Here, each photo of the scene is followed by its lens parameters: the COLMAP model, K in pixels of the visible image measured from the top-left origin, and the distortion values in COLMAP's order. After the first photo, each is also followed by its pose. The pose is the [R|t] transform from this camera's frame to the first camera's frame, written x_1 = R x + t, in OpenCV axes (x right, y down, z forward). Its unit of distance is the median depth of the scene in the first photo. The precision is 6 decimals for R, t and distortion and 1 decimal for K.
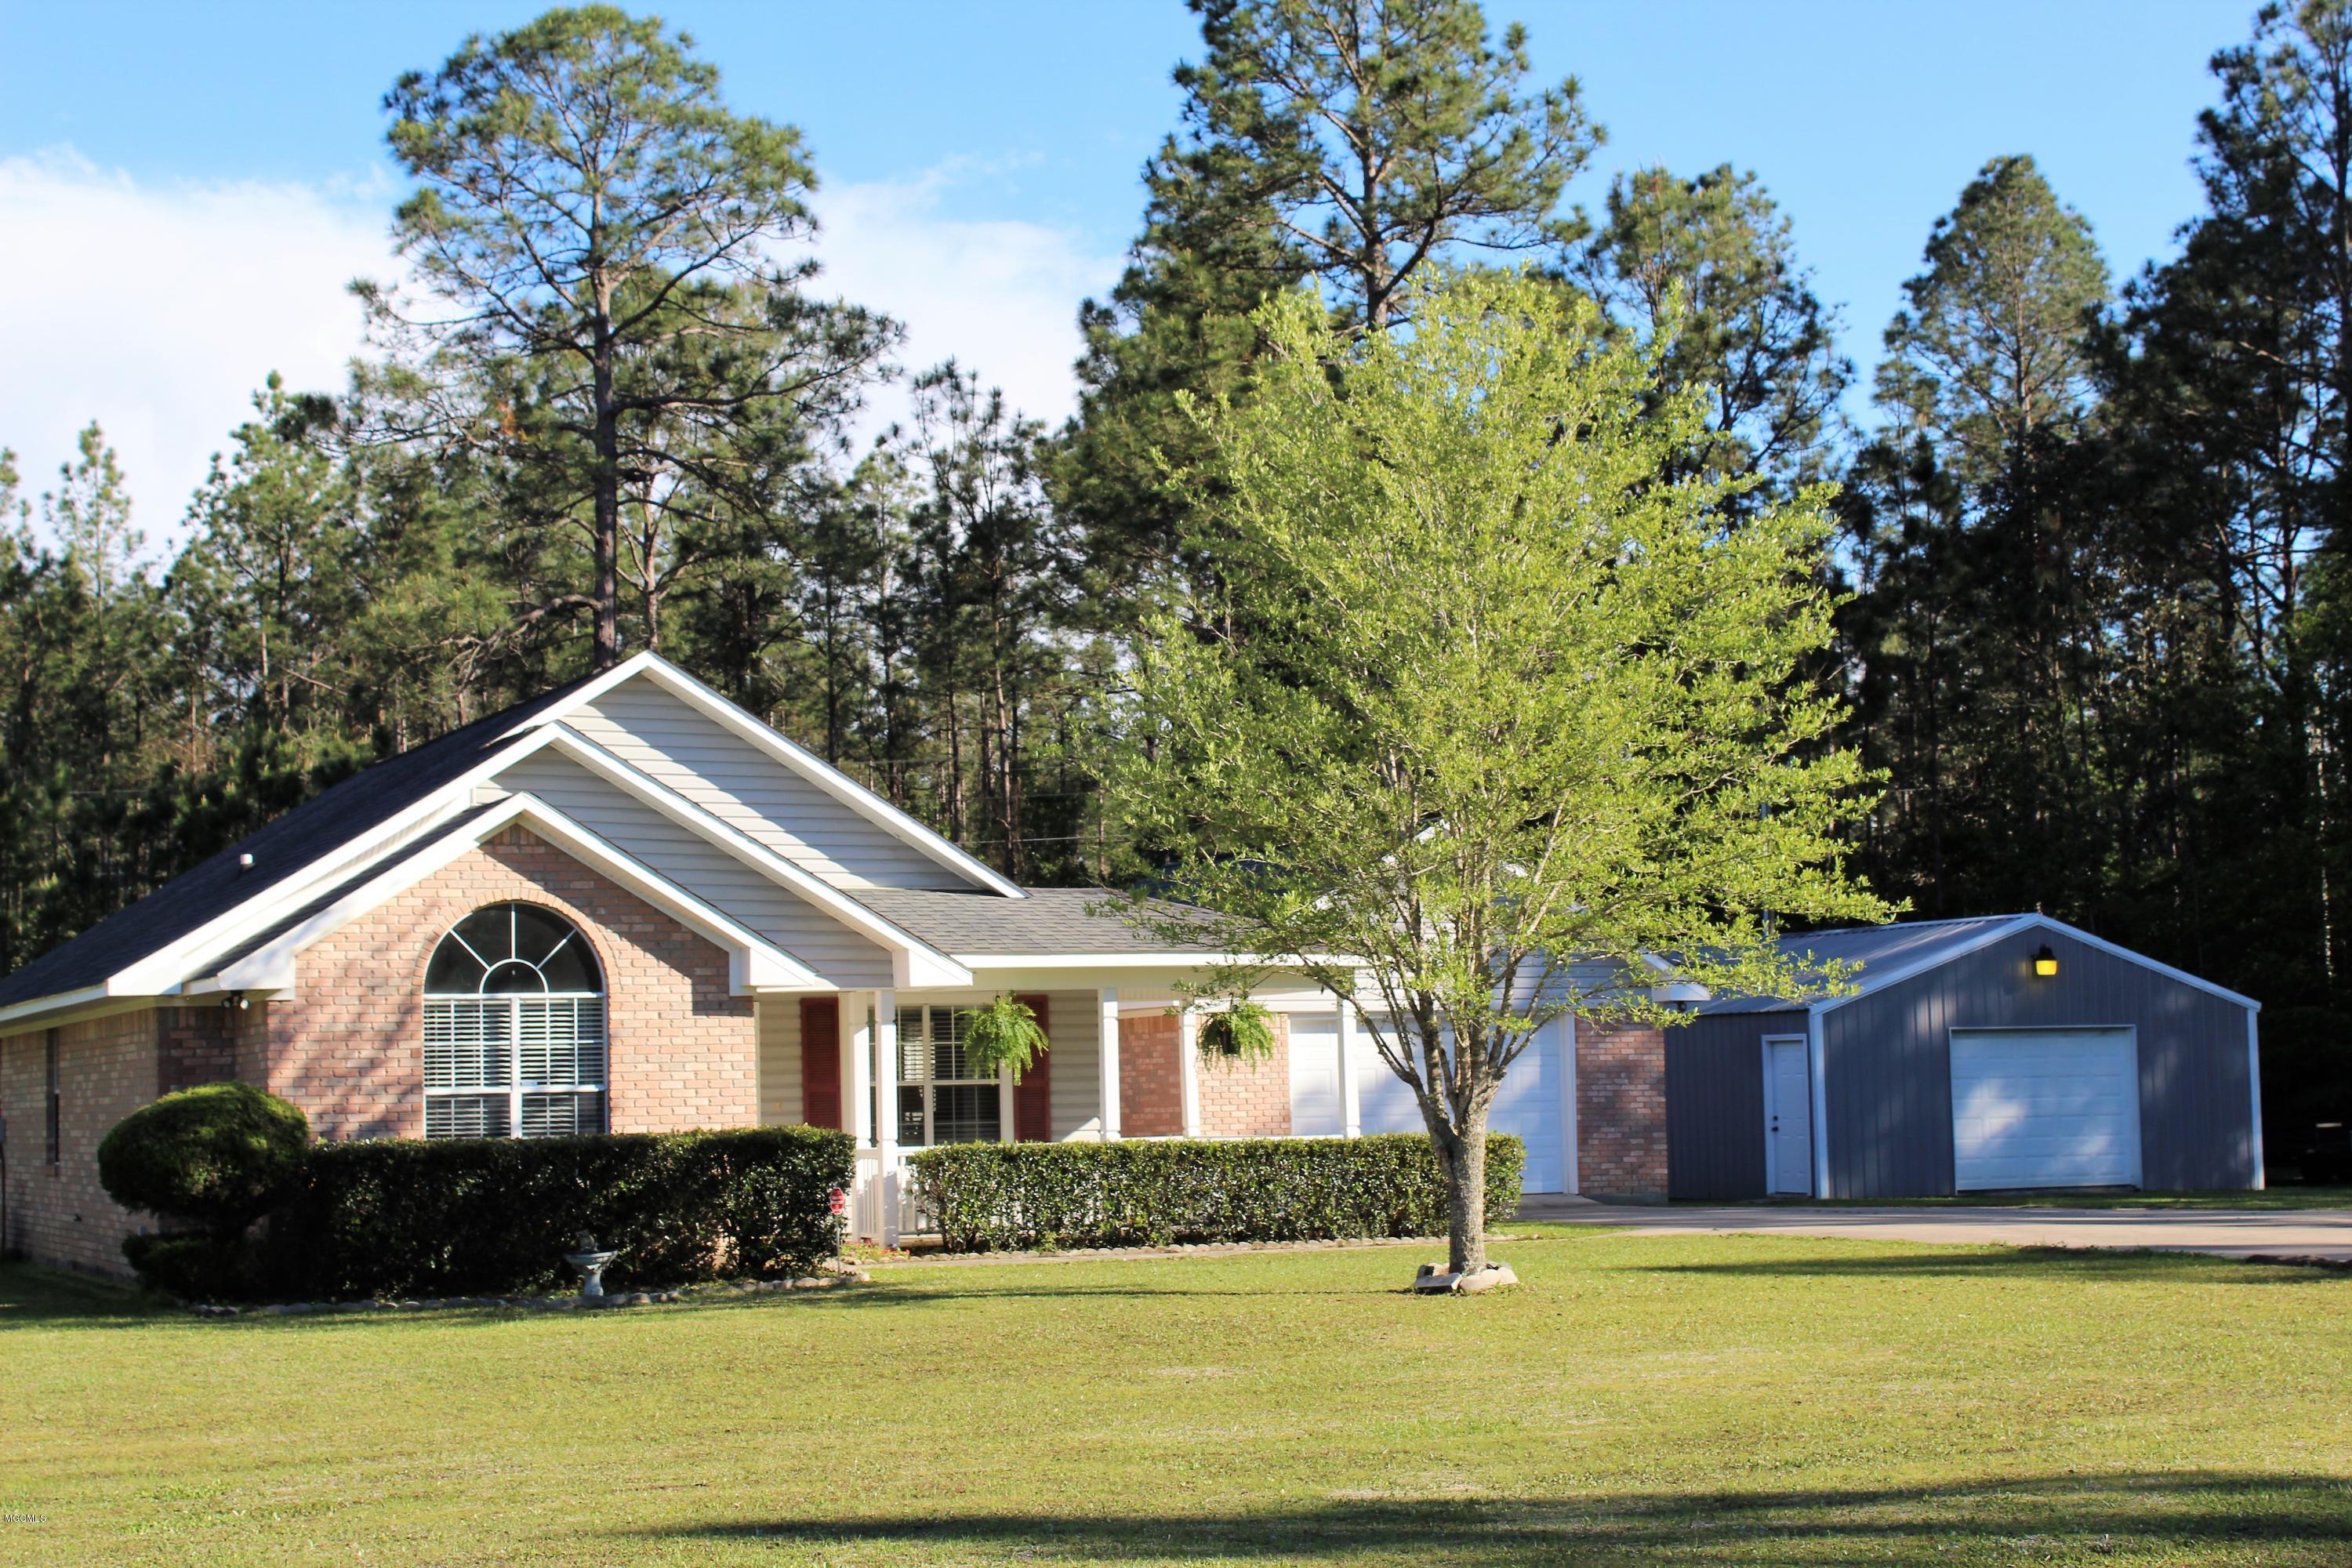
lens RADIAL K [[3823.0, 0, 1111.1], [0, 3823.0, 795.0], [0, 0, 1]] dist [-0.029953, 0.213003]
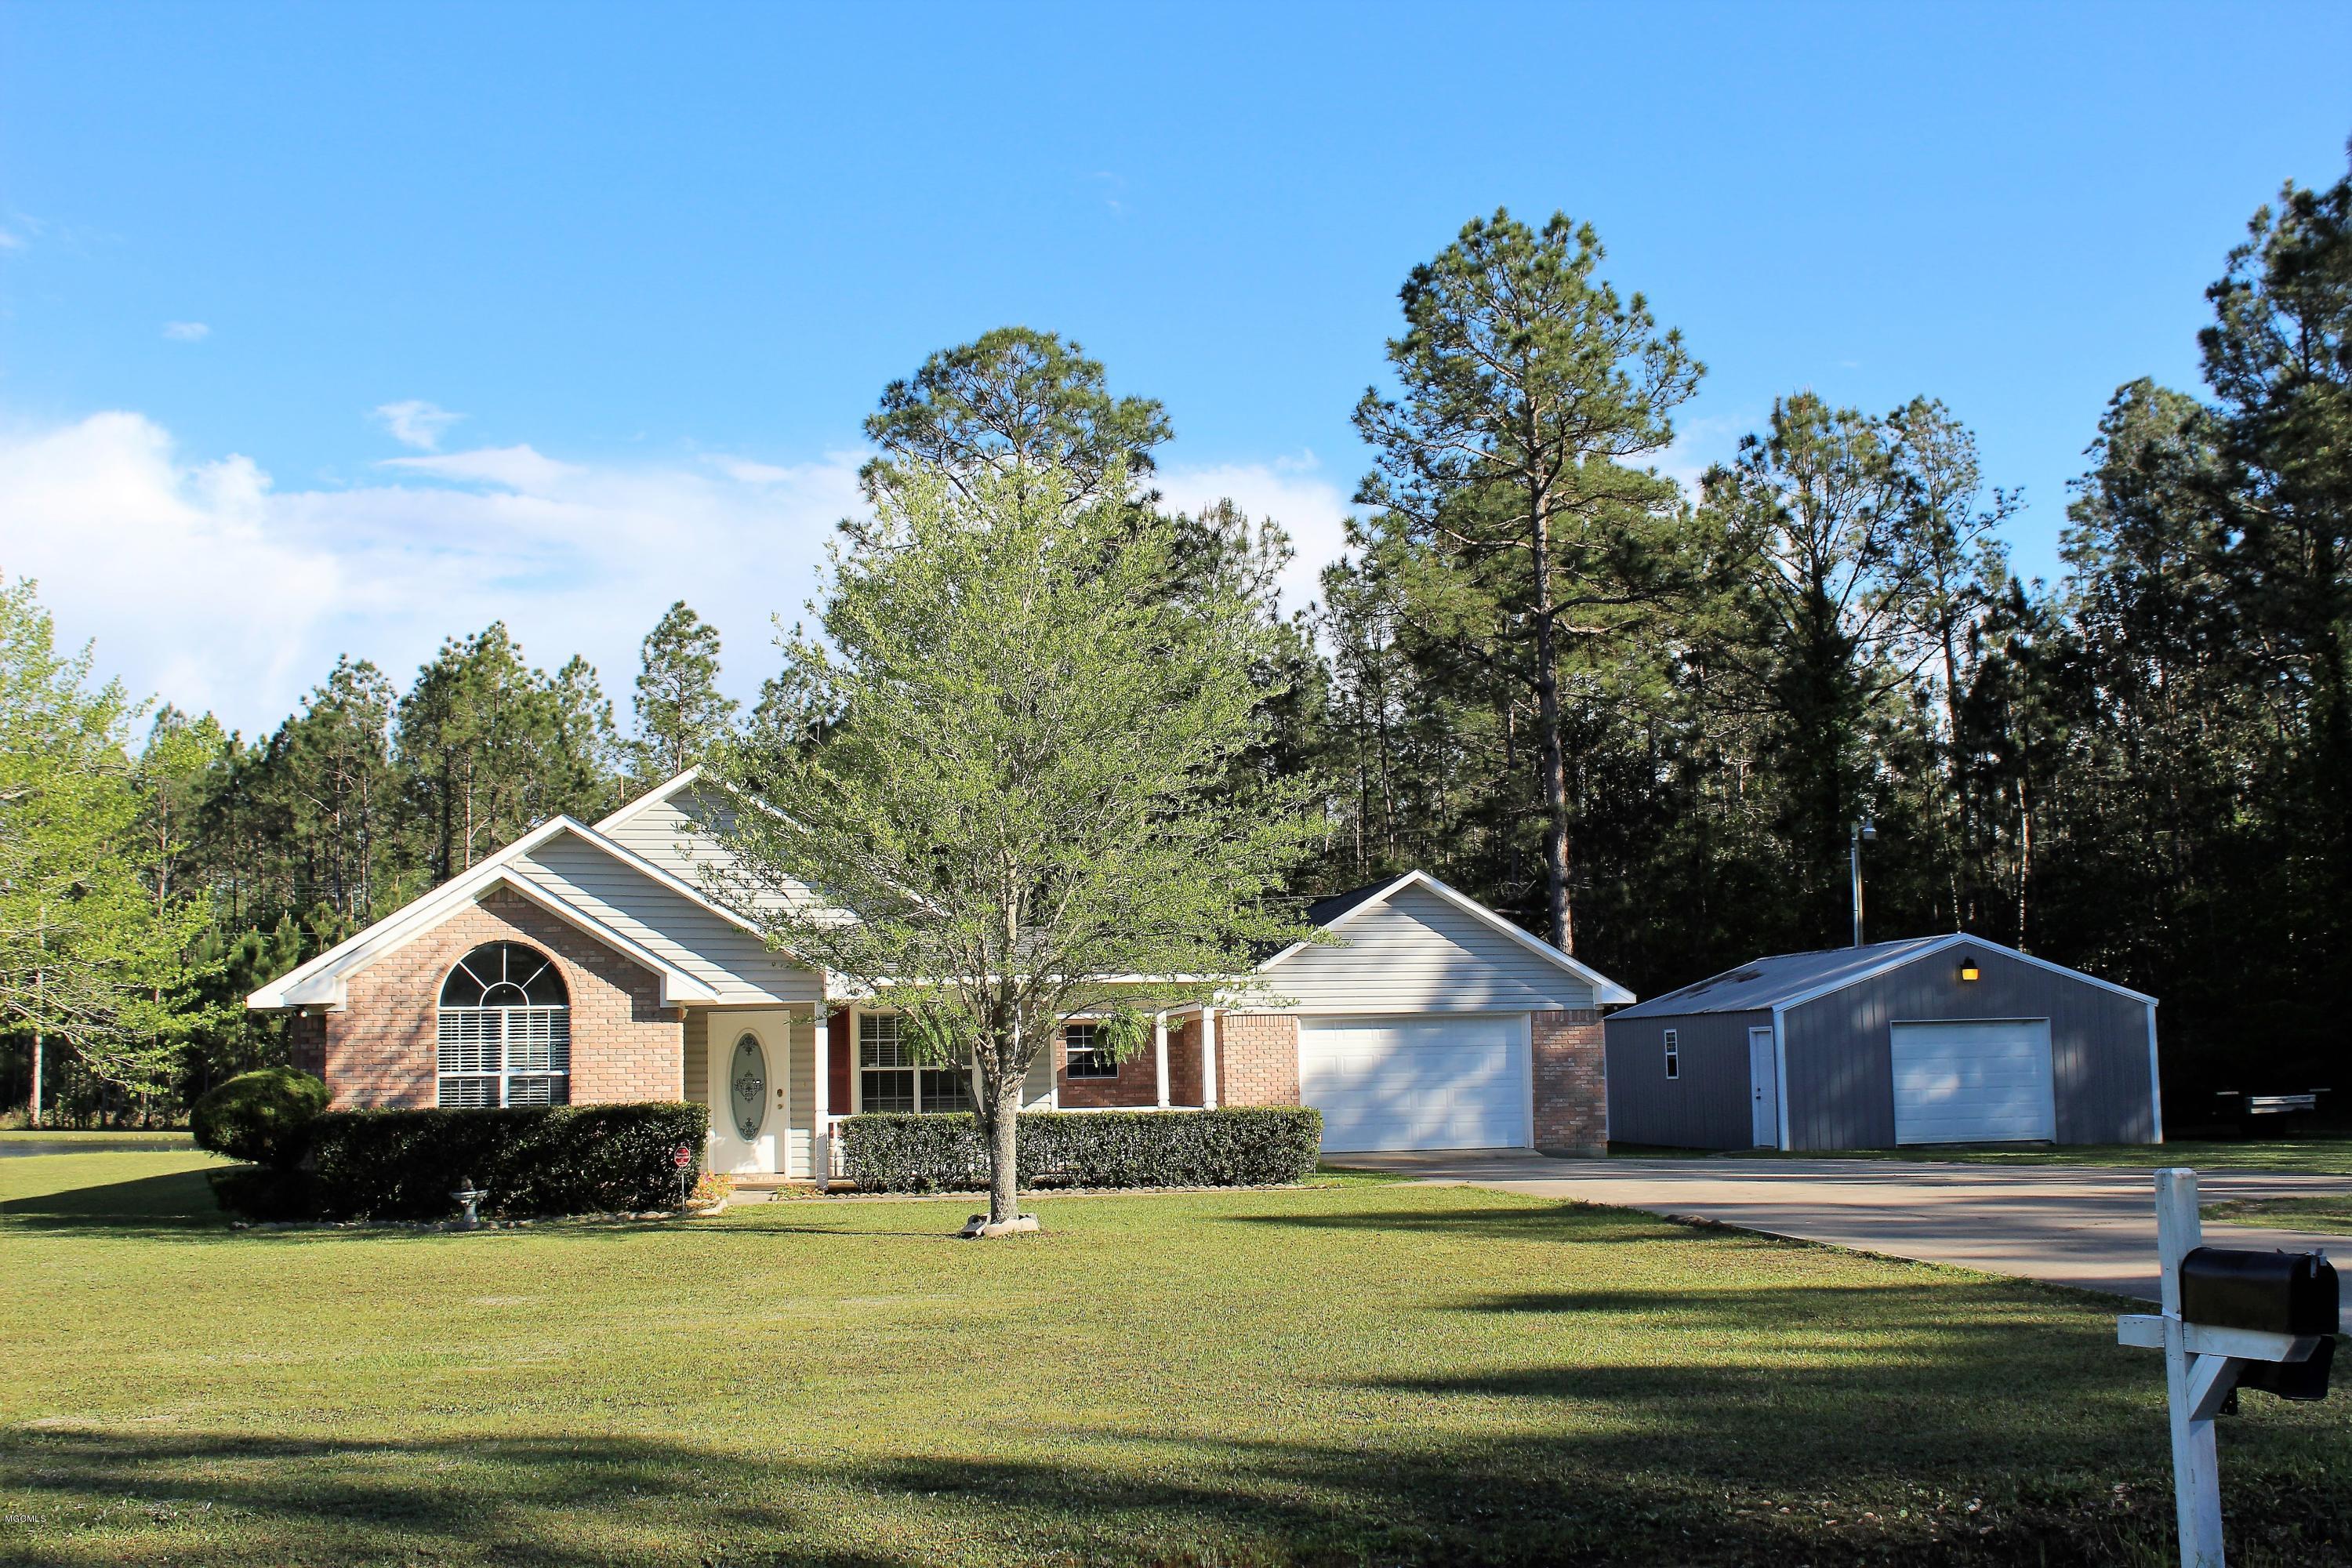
lens RADIAL K [[2531.3, 0, 1134.3], [0, 2531.3, 790.2], [0, 0, 1]] dist [-0.128437, 0.221631]
pose [[0.965130, -0.027060, -0.260370, 0.312704], [0.019588, 0.999320, -0.031248, 0.005232], [0.261039, 0.025058, 0.965003, 0.154265]]
